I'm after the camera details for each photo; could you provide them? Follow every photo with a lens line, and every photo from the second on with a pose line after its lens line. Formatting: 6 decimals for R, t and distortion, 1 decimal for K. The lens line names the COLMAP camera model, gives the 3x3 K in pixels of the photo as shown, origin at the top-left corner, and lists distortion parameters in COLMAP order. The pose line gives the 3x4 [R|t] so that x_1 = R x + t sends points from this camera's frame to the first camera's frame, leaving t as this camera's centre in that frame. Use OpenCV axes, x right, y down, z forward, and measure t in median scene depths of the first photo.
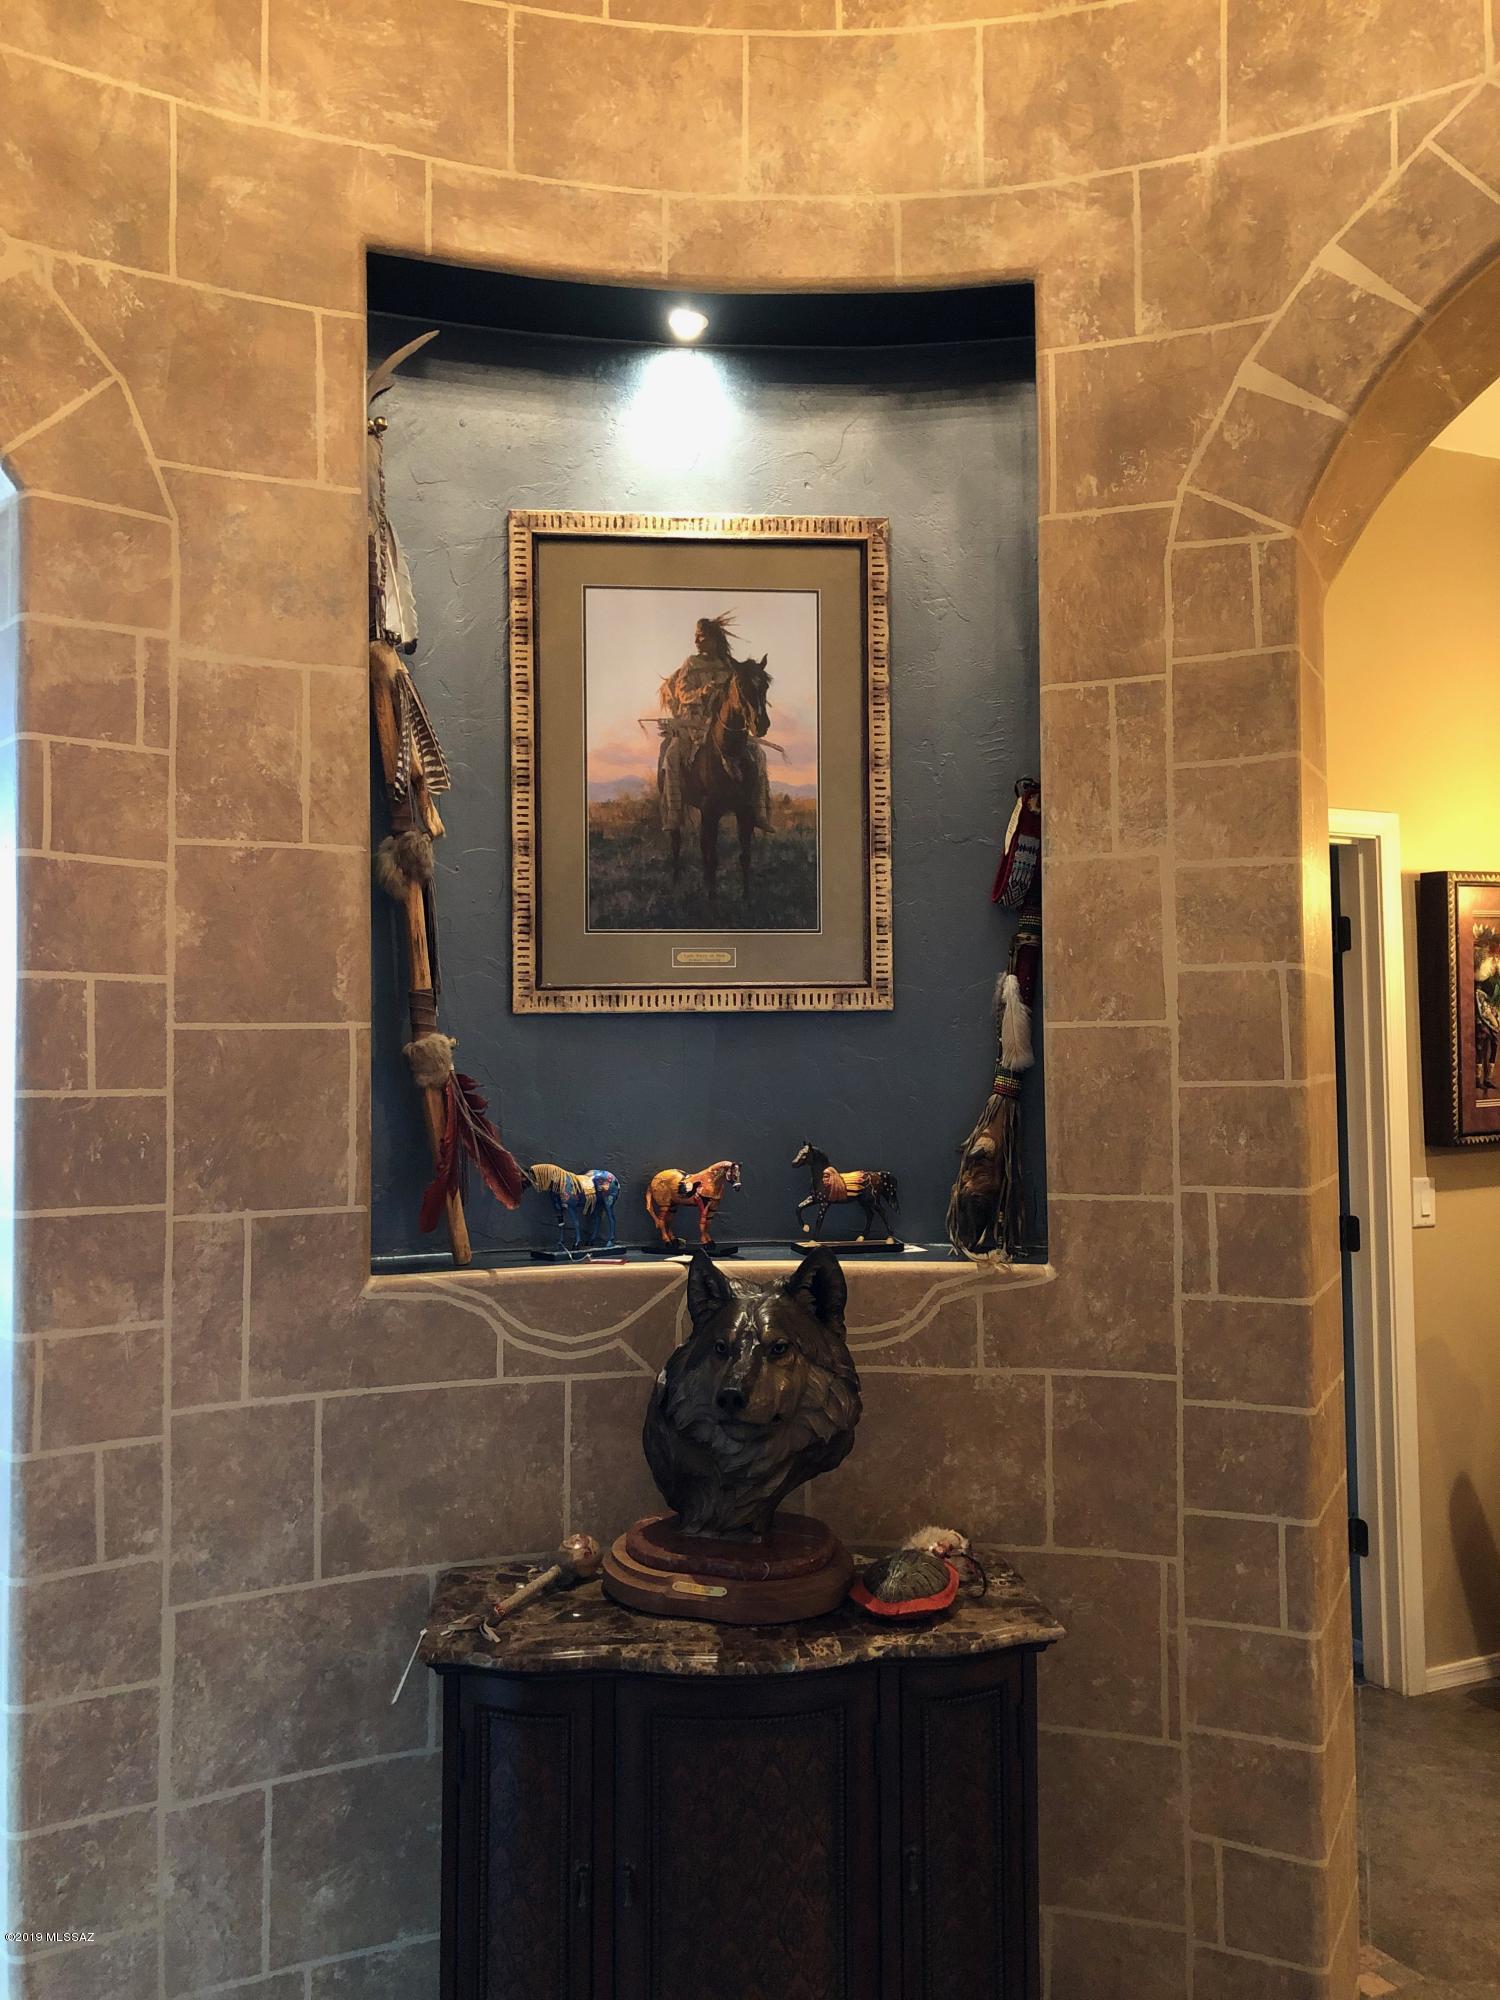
lens RADIAL K [[1637.5, 0, 749.4], [0, 1637.5, 1001.5], [0, 0, 1]] dist [0.039140, -0.036032]
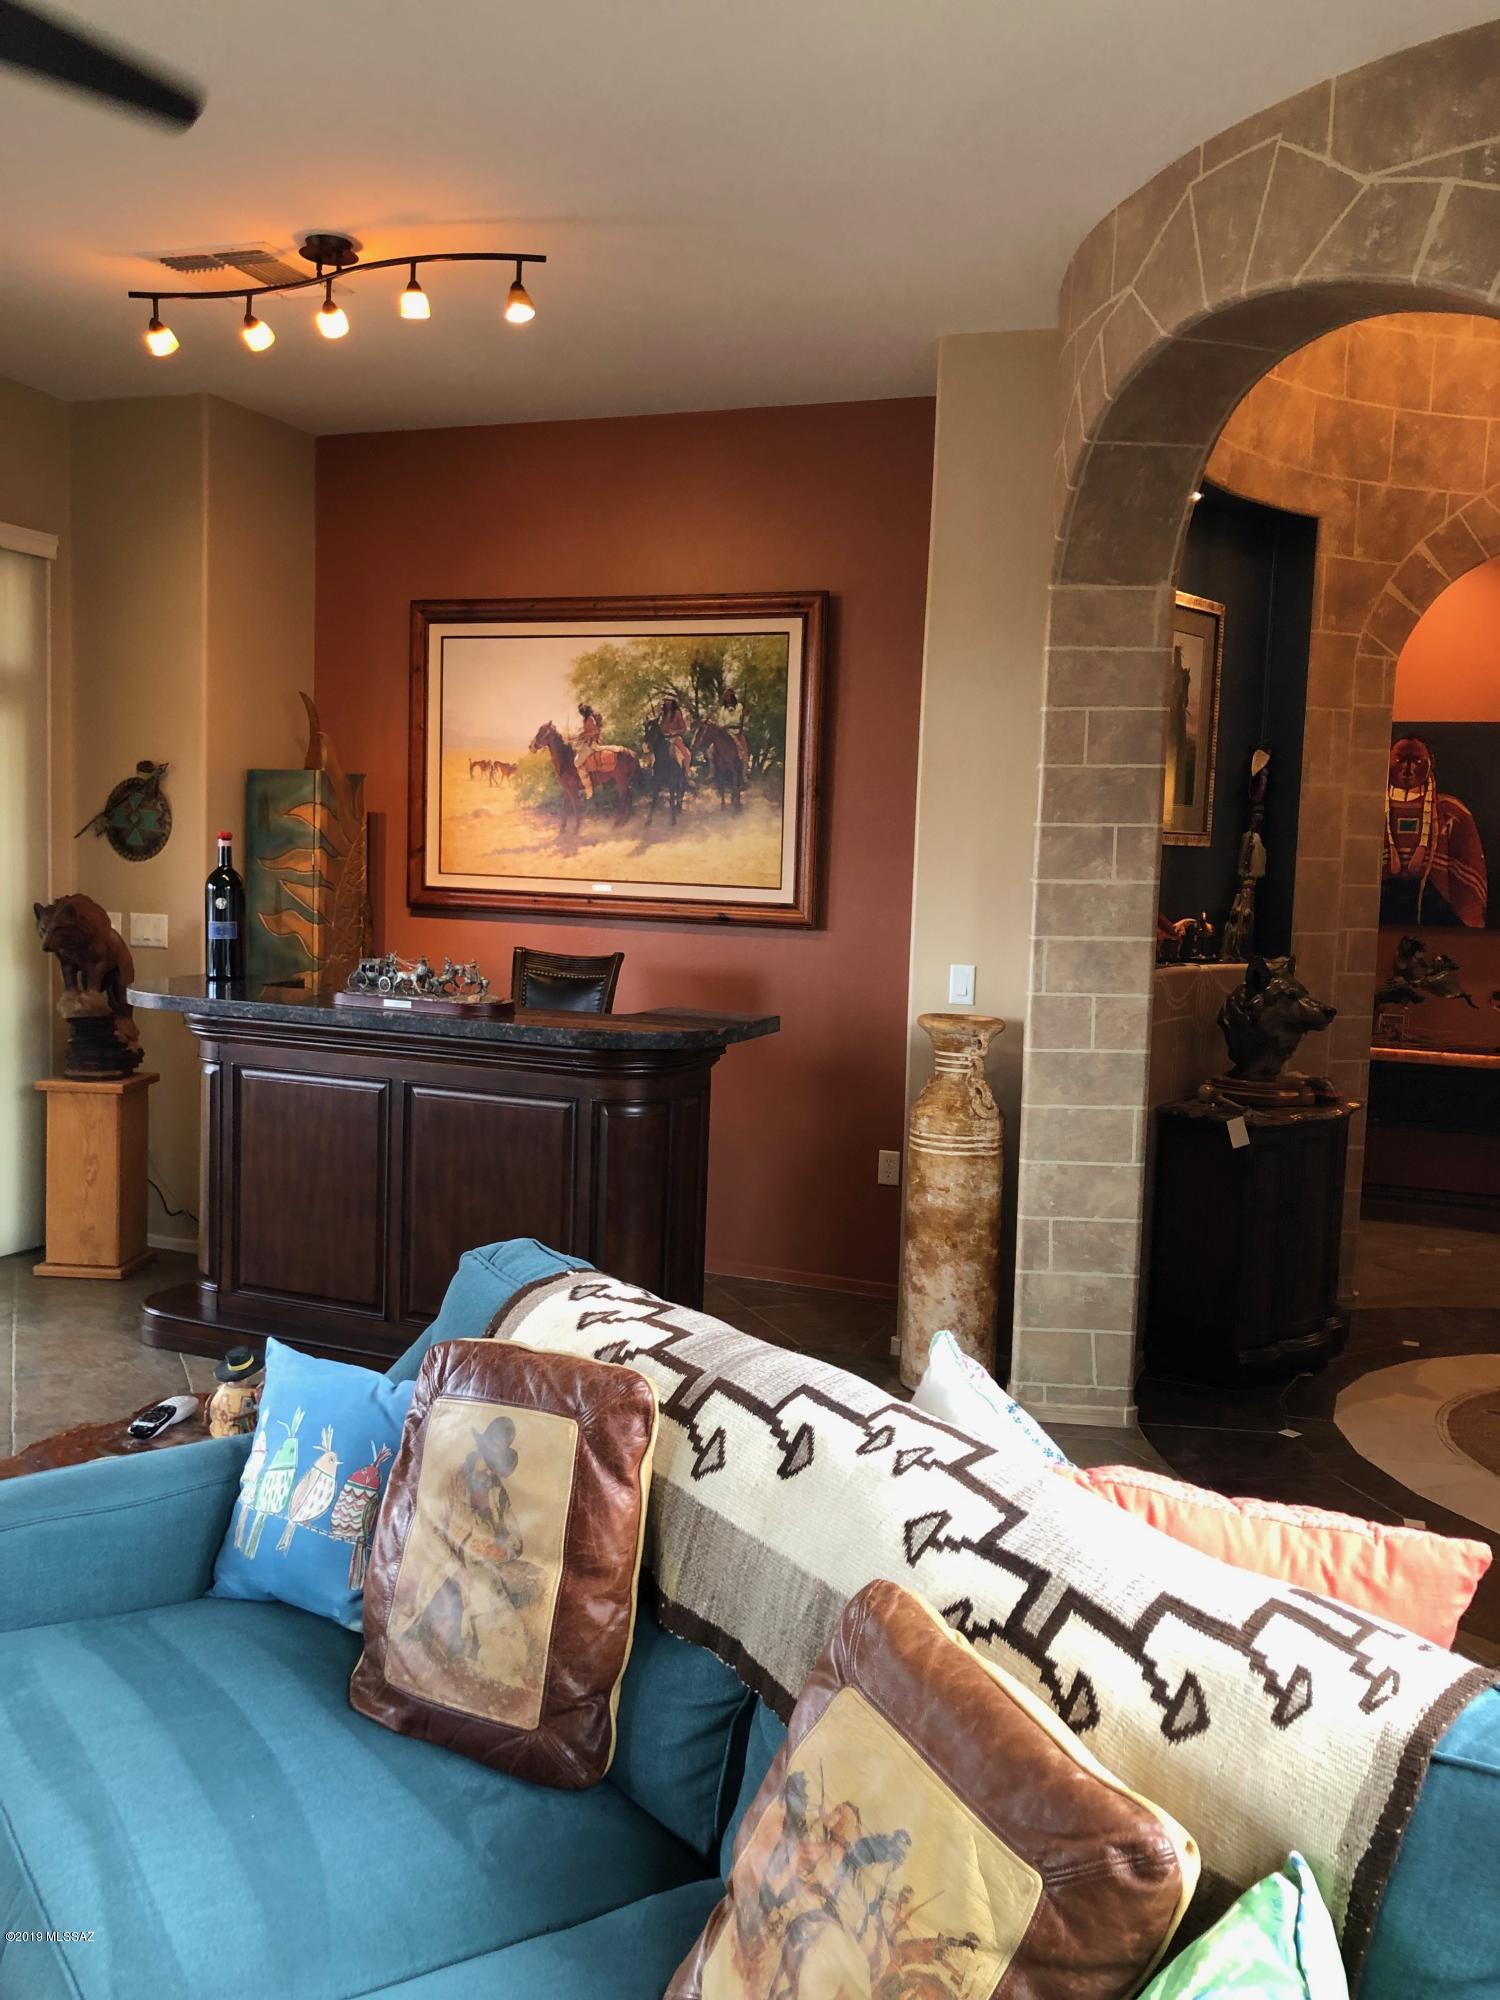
lens RADIAL K [[1637.5, 0, 751.9], [0, 1637.5, 996.7], [0, 0, 1]] dist [0.039140, -0.036032]
pose [[0.721680, -0.032670, 0.691455, -1.993574], [-0.061160, 0.991970, 0.110702, -0.001787], [-0.689519, -0.122181, 0.713887, -0.130815]]
